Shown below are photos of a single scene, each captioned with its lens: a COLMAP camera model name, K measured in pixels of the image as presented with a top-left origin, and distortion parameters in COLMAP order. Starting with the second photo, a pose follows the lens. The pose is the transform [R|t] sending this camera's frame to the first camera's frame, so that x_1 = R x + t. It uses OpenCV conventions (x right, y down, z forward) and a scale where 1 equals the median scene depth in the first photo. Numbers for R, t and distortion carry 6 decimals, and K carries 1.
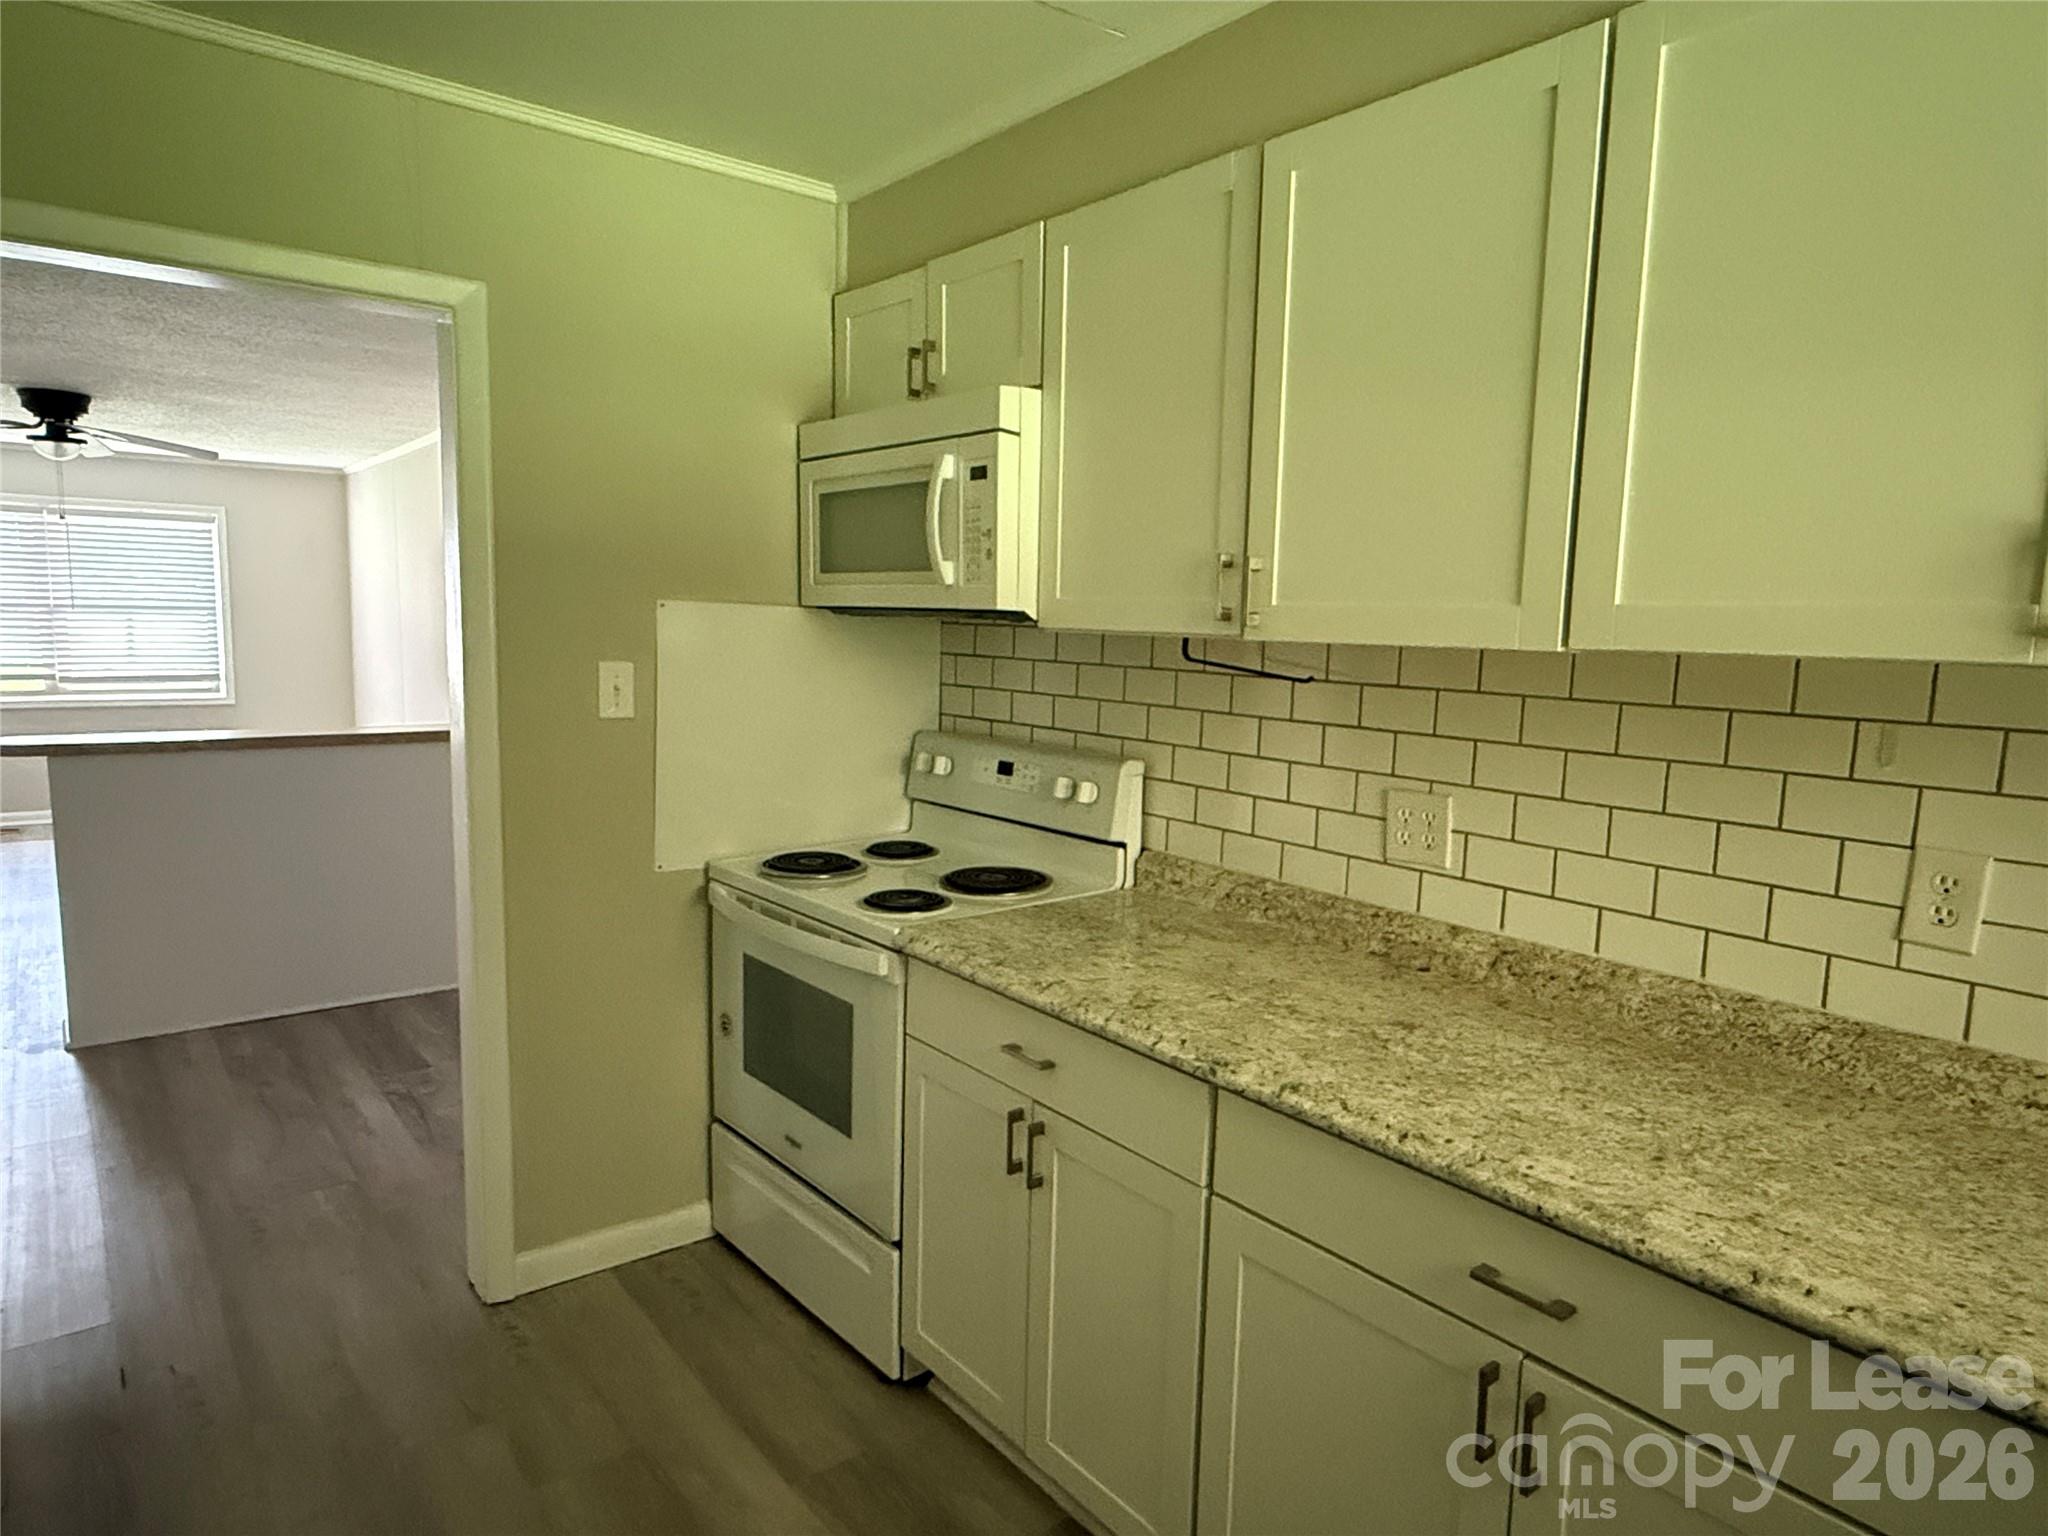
lens RADIAL K [[1277.7, 0, 1024.0], [0, 1277.7, 768.0], [0, 0, 1]] dist [-0.130228, -0.000876]
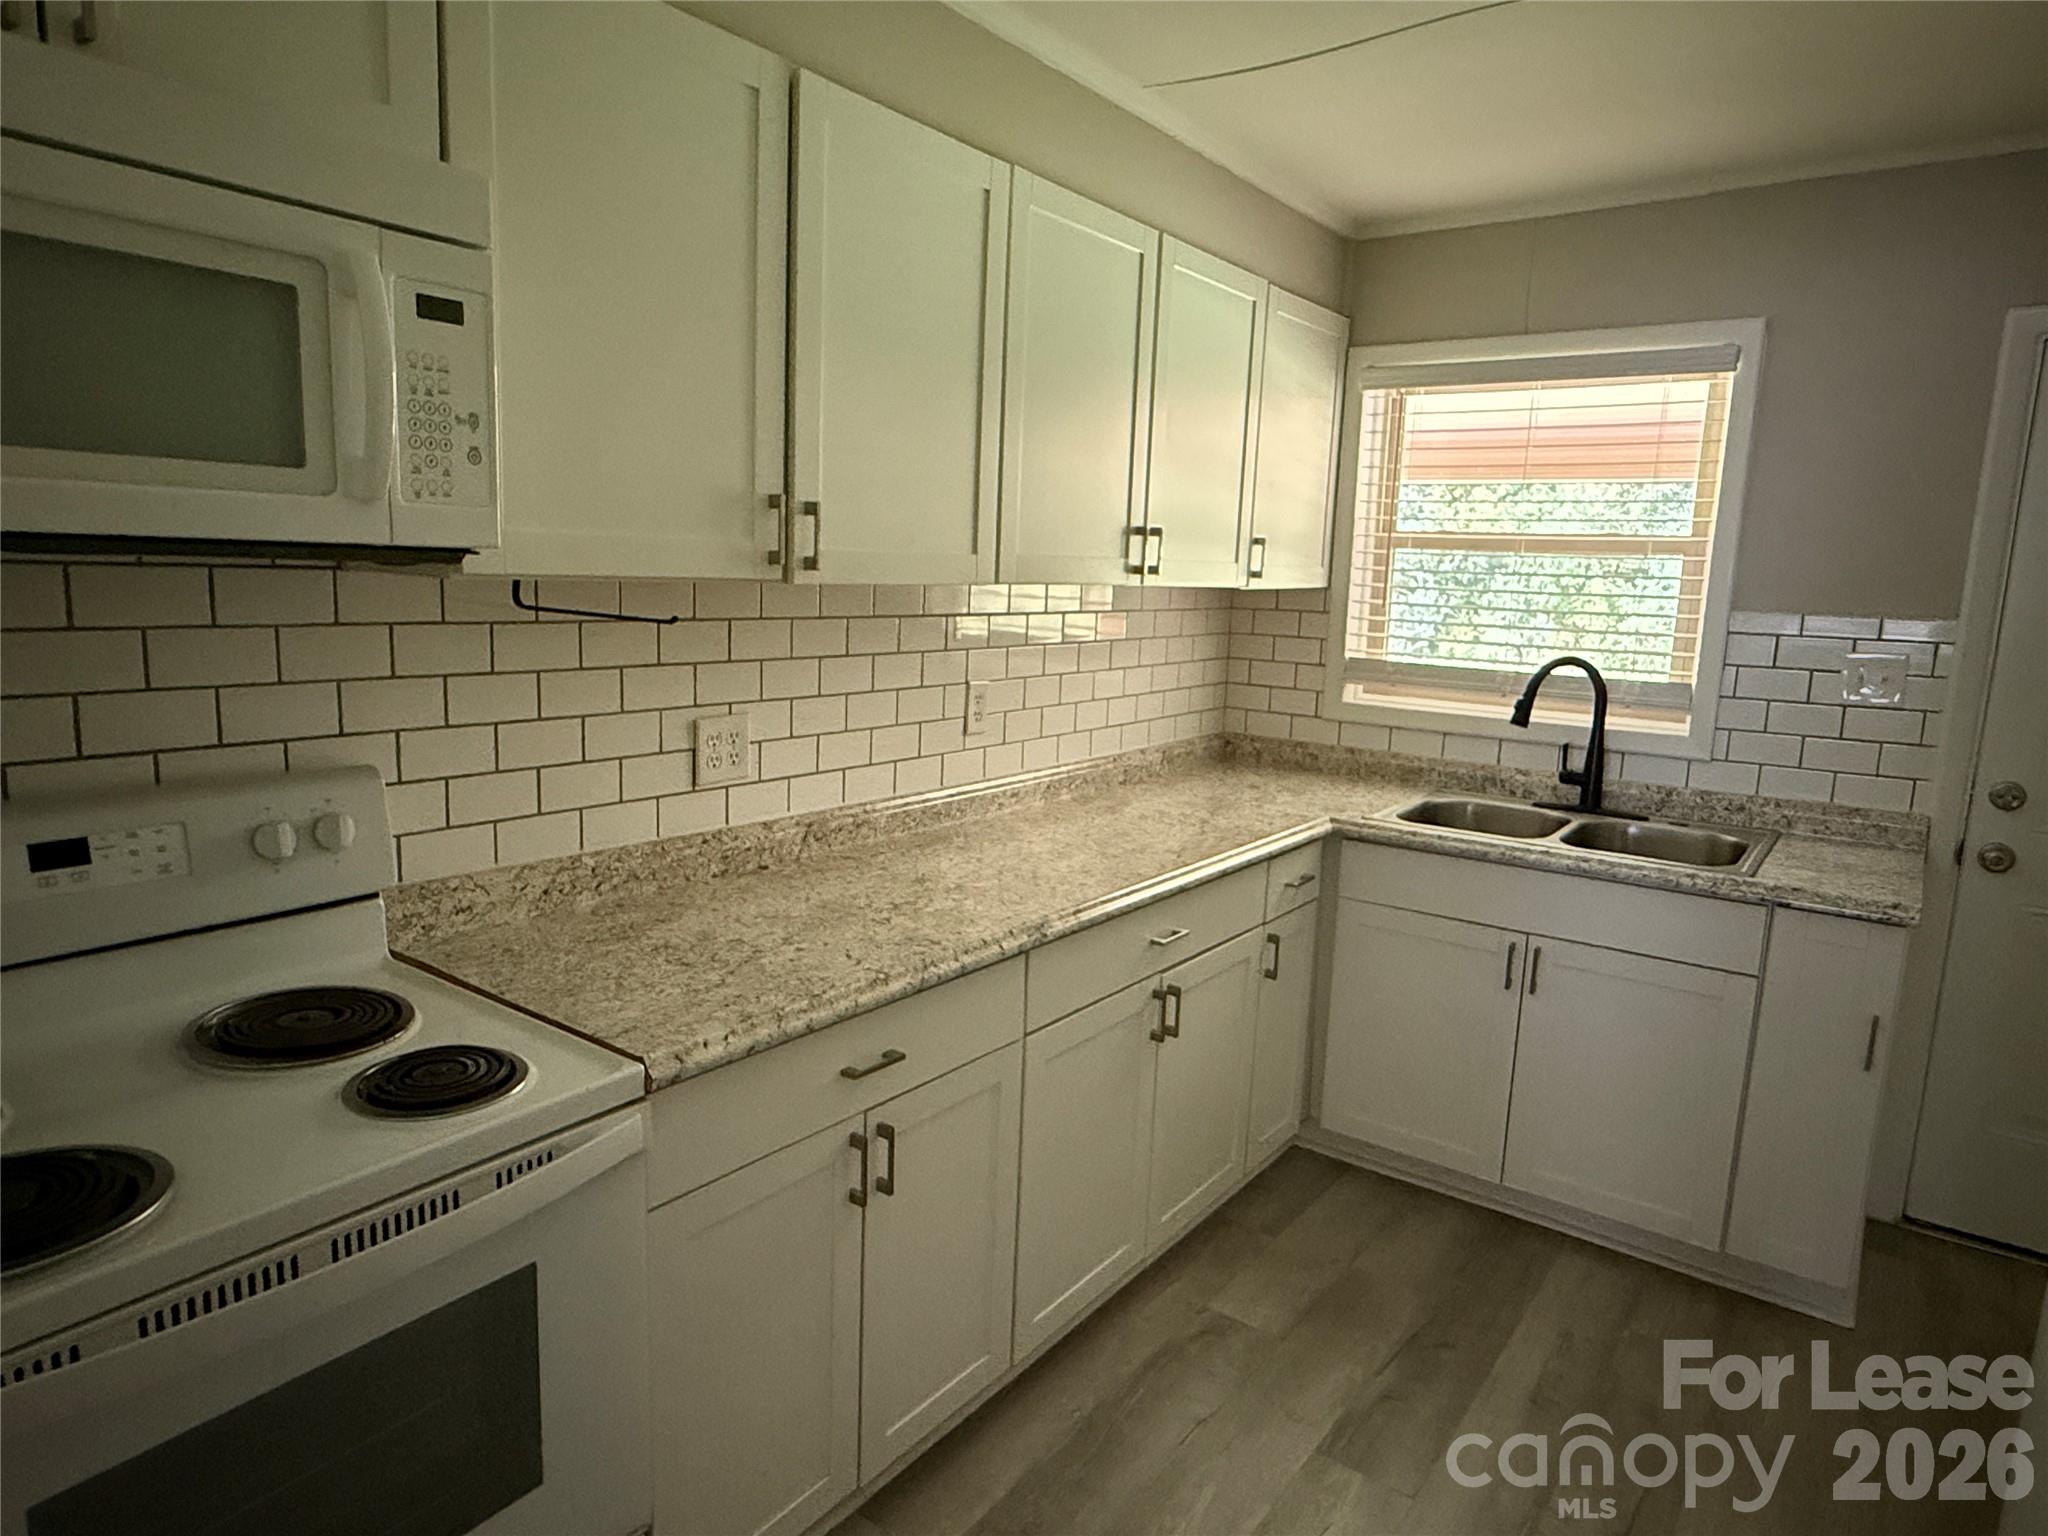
lens RADIAL K [[1226.4, 0, 1014.4], [0, 1226.4, 760.2], [0, 0, 1]] dist [-0.021167, 0.001016]
pose [[-0.256245, -0.183256, 0.949082, -0.725693], [0.081823, 0.974228, 0.210203, -0.138390], [-0.963143, 0.131520, -0.234646, 0.983325]]
